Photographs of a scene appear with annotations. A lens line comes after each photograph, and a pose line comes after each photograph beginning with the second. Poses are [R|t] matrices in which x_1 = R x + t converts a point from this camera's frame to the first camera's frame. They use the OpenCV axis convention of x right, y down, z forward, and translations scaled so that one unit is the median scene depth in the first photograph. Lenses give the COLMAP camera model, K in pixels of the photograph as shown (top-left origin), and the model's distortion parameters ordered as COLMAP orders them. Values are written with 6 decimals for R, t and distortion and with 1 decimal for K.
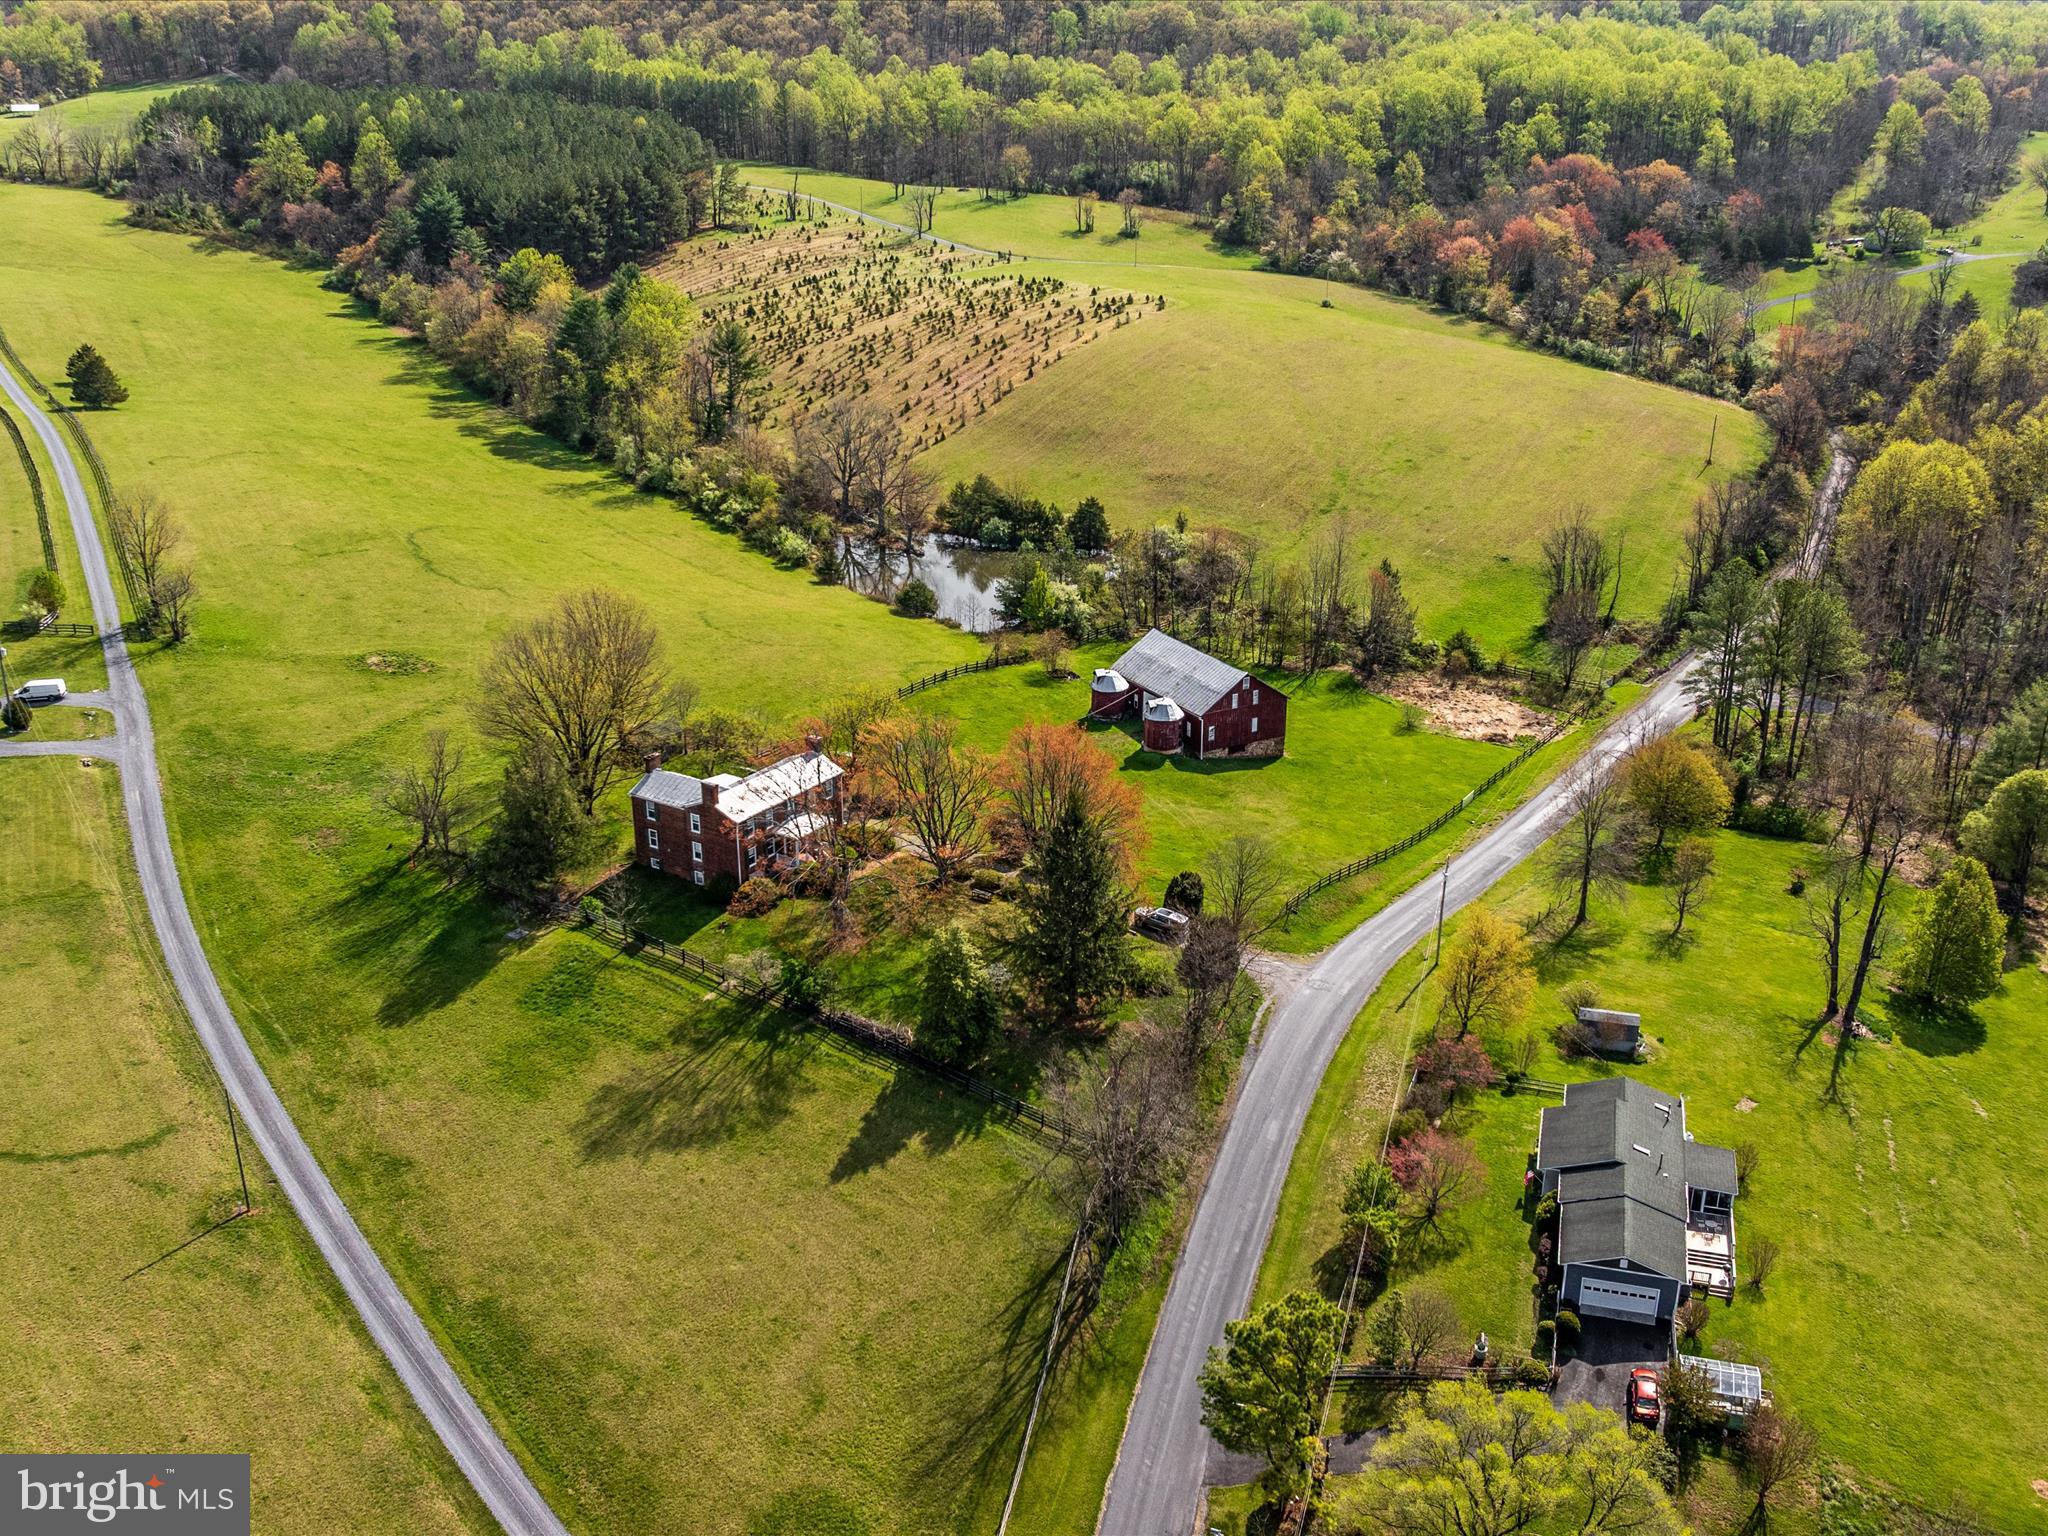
lens RADIAL K [[1936.4, 0, 1030.2], [0, 1936.4, 765.4], [0, 0, 1]] dist [-0.005199, -0.046675]
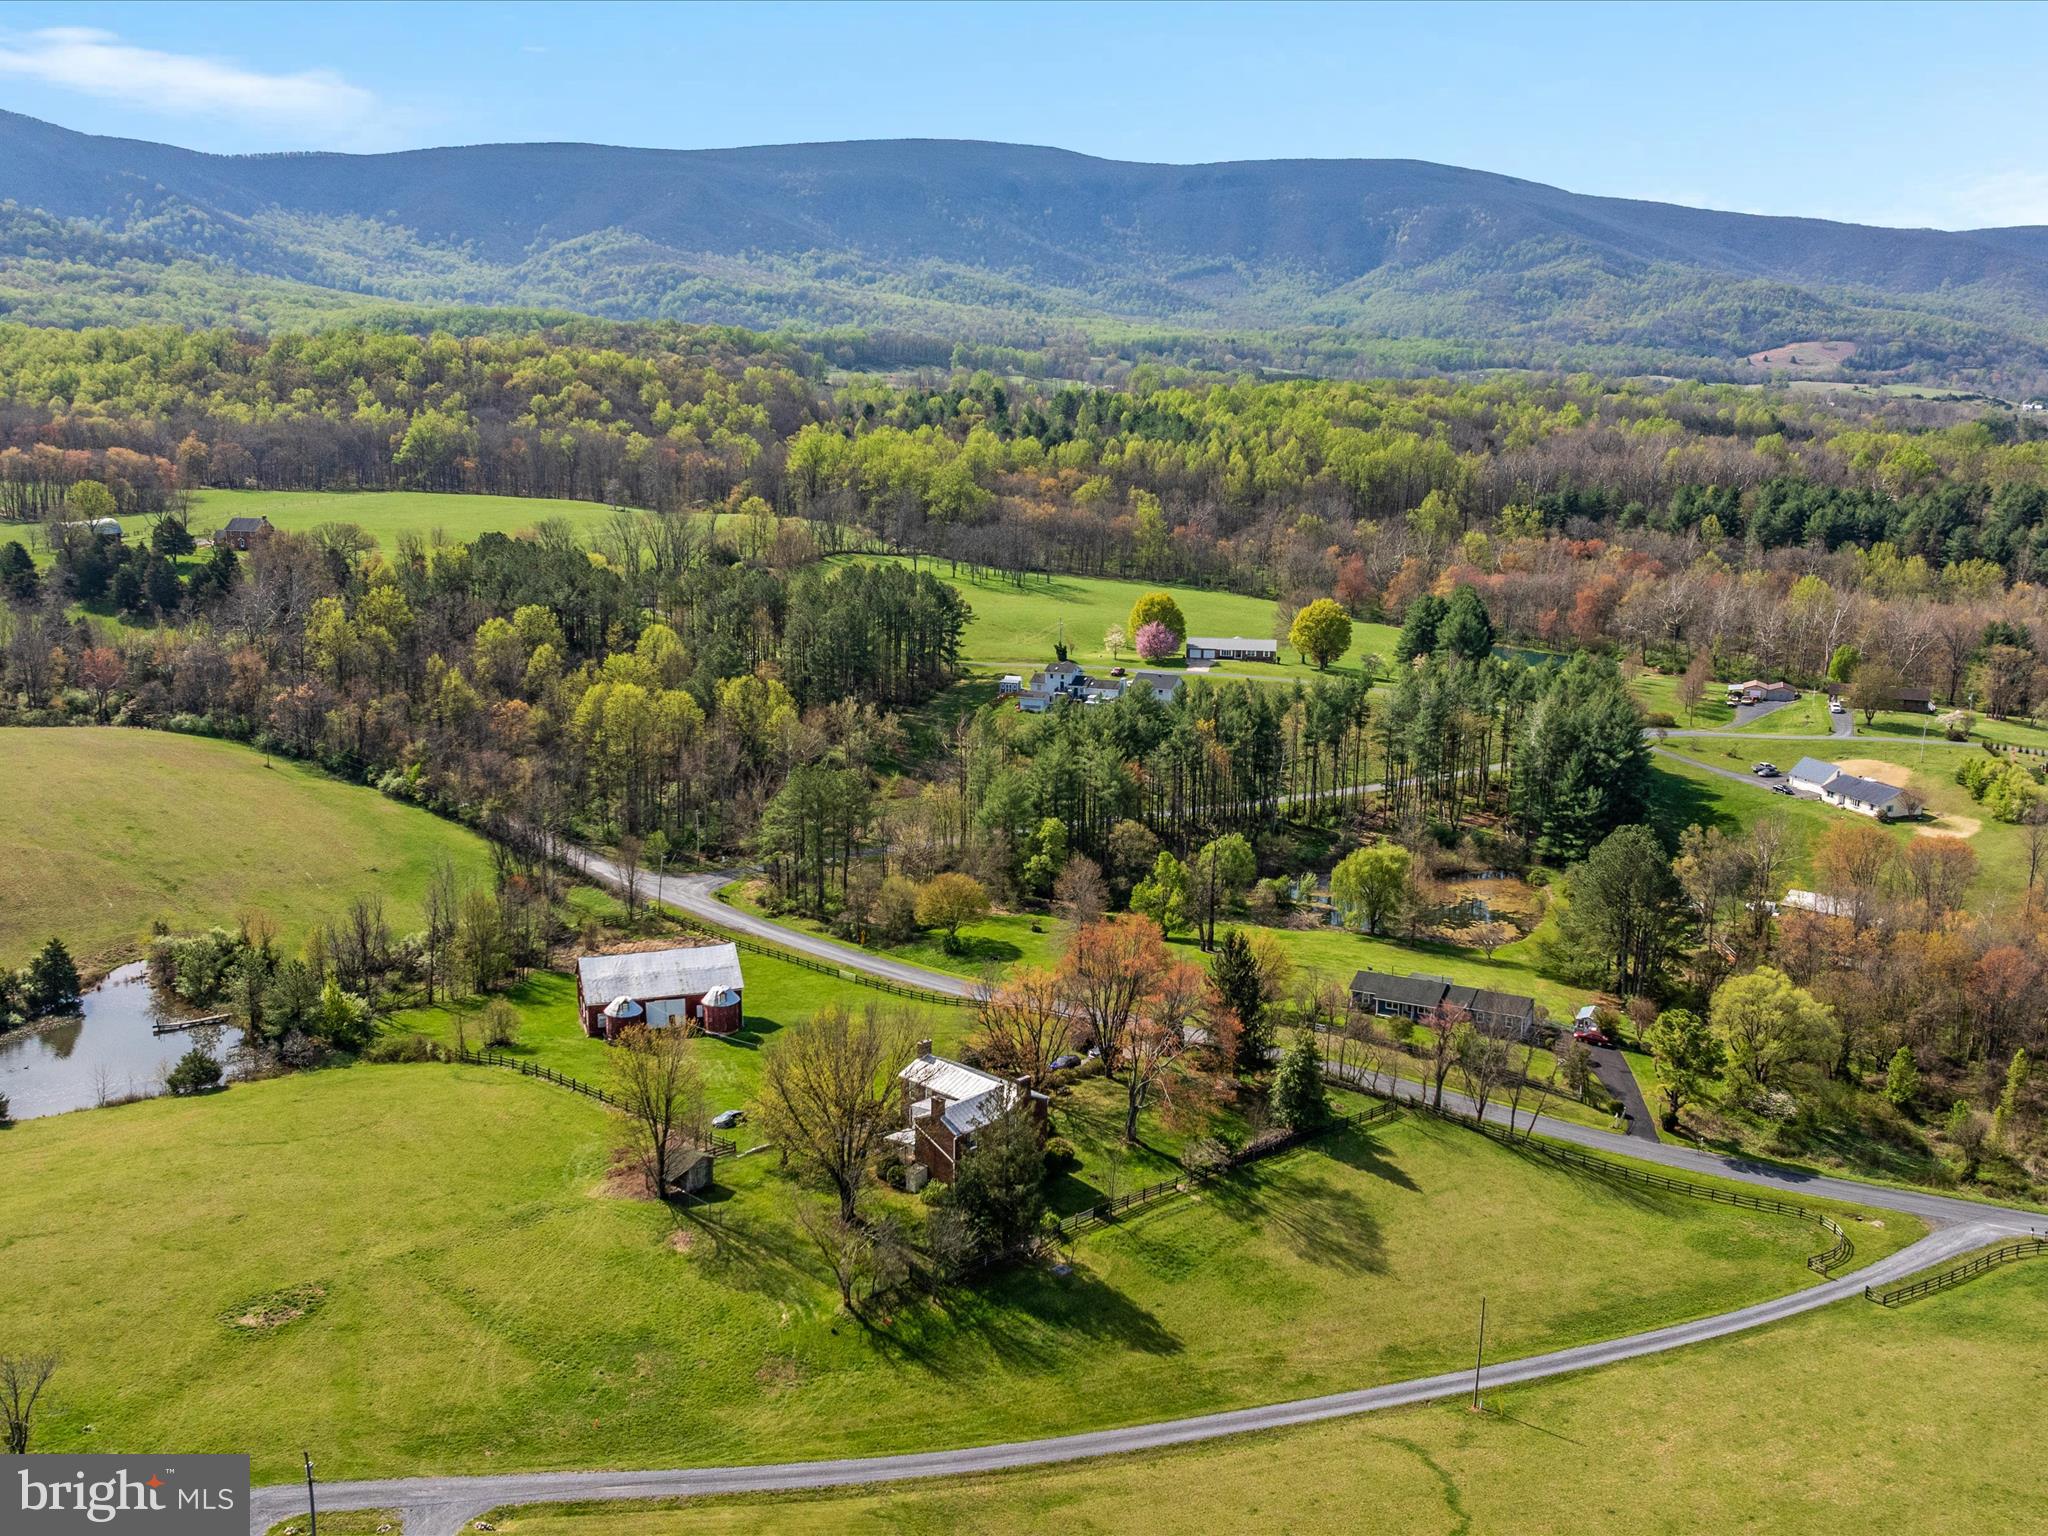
lens RADIAL K [[1931.5, 0, 1024.0], [0, 1931.5, 768.0], [0, 0, 1]] dist [0.014963, -0.116575]
pose [[0.169706, -0.215440, 0.961658, -0.723763], [0.350207, 0.925303, 0.145493, -0.192209], [-0.921170, 0.312088, 0.232478, 0.413241]]
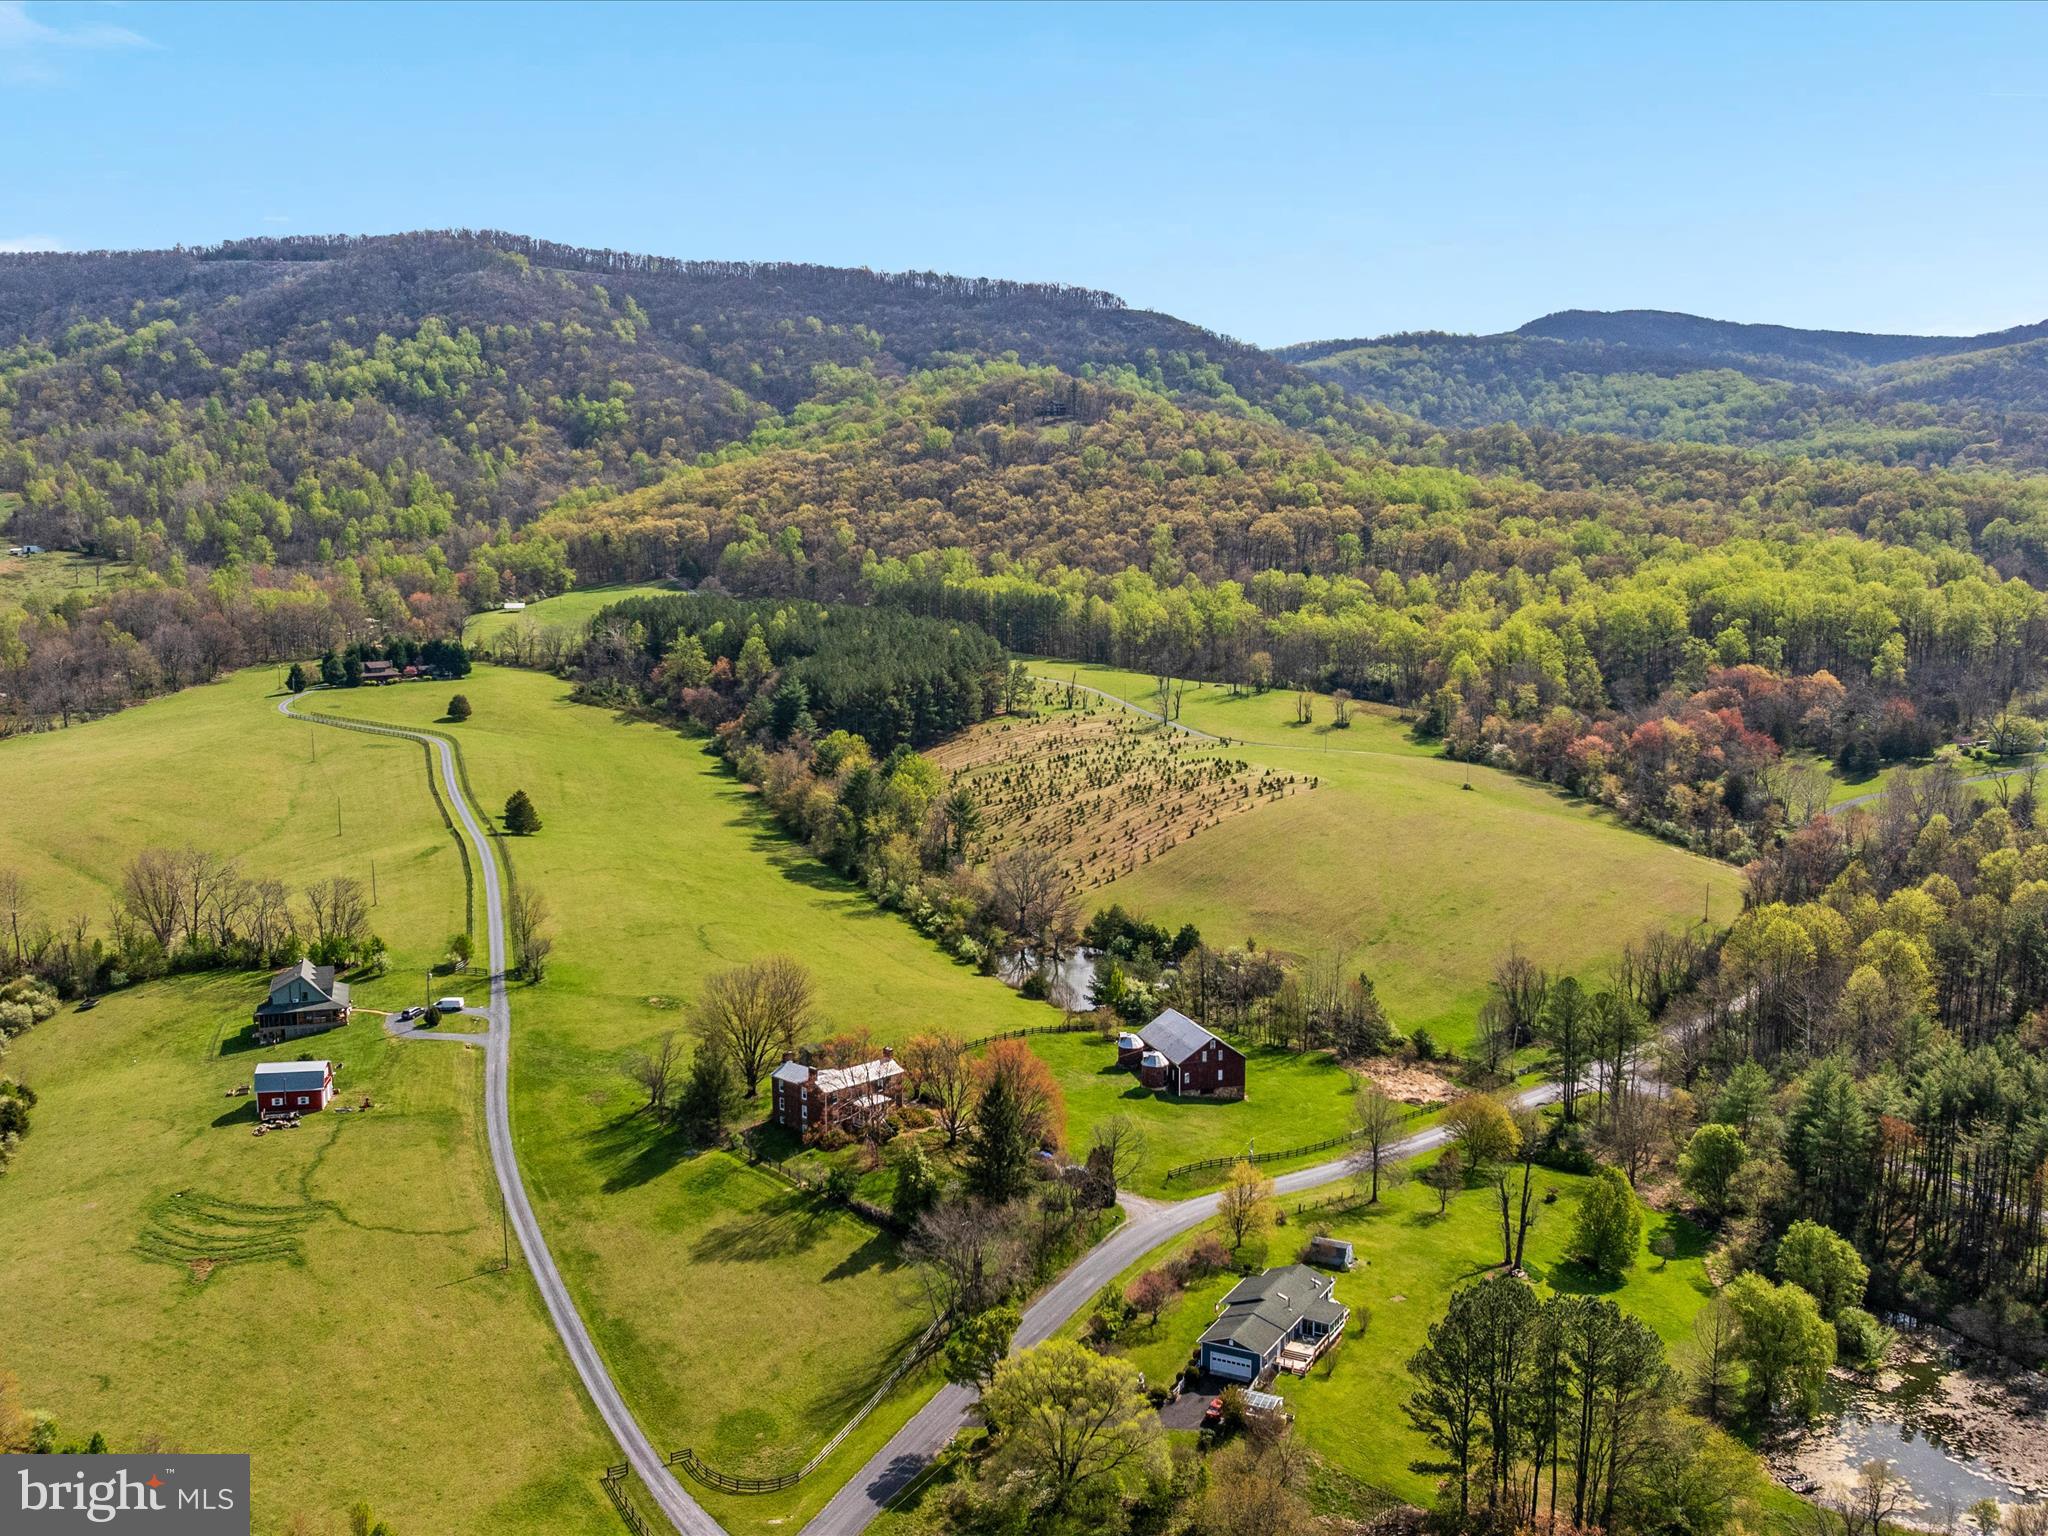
lens RADIAL K [[1931.5, 0, 1024.0], [0, 1931.5, 768.0], [0, 0, 1]] dist [0.014963, -0.116575]
pose [[0.977901, 0.025823, -0.207466, 0.207577], [-0.073041, 0.972010, -0.223297, 0.069457], [0.195893, 0.233516, 0.952416, -0.354405]]
